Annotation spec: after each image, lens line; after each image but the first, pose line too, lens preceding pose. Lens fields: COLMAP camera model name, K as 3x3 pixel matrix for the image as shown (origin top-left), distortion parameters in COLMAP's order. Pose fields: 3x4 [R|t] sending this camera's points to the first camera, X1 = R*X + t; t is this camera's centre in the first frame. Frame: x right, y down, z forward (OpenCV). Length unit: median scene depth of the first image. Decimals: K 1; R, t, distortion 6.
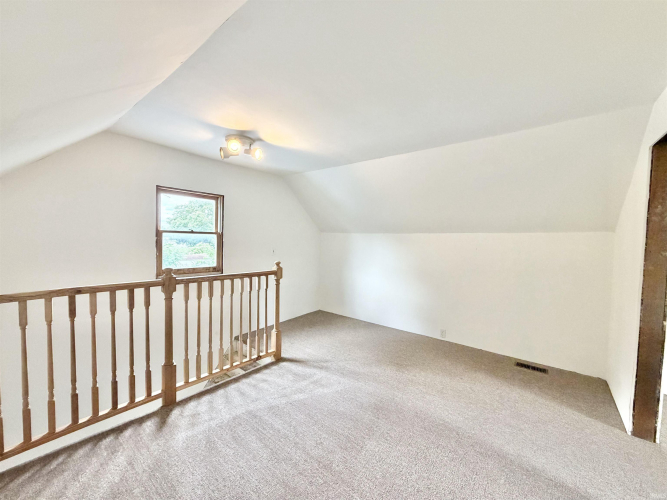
lens RADIAL K [[265.4, 0, 333.5], [0, 265.4, 250.0], [0, 0, 1]] dist [0.000996, 0.000230]
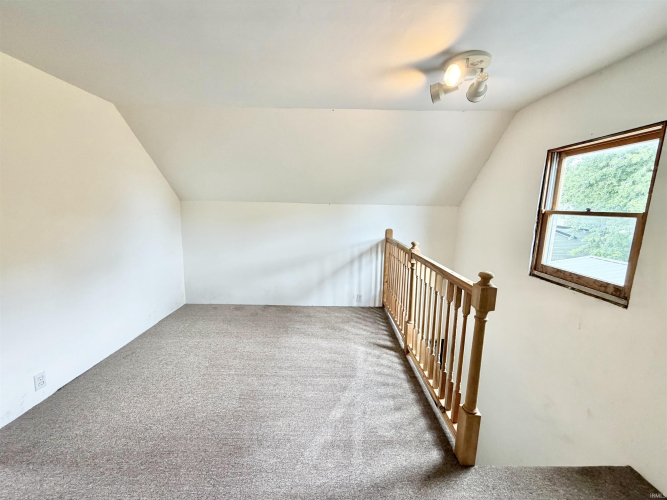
lens RADIAL K [[265.4, 0, 333.5], [0, 265.4, 250.0], [0, 0, 1]] dist [0.000996, 0.000230]
pose [[-0.767711, 0.059766, -0.638003, 0.298037], [-0.072298, 0.981205, 0.178912, -0.060062], [0.636704, 0.183479, -0.748961, 1.235143]]
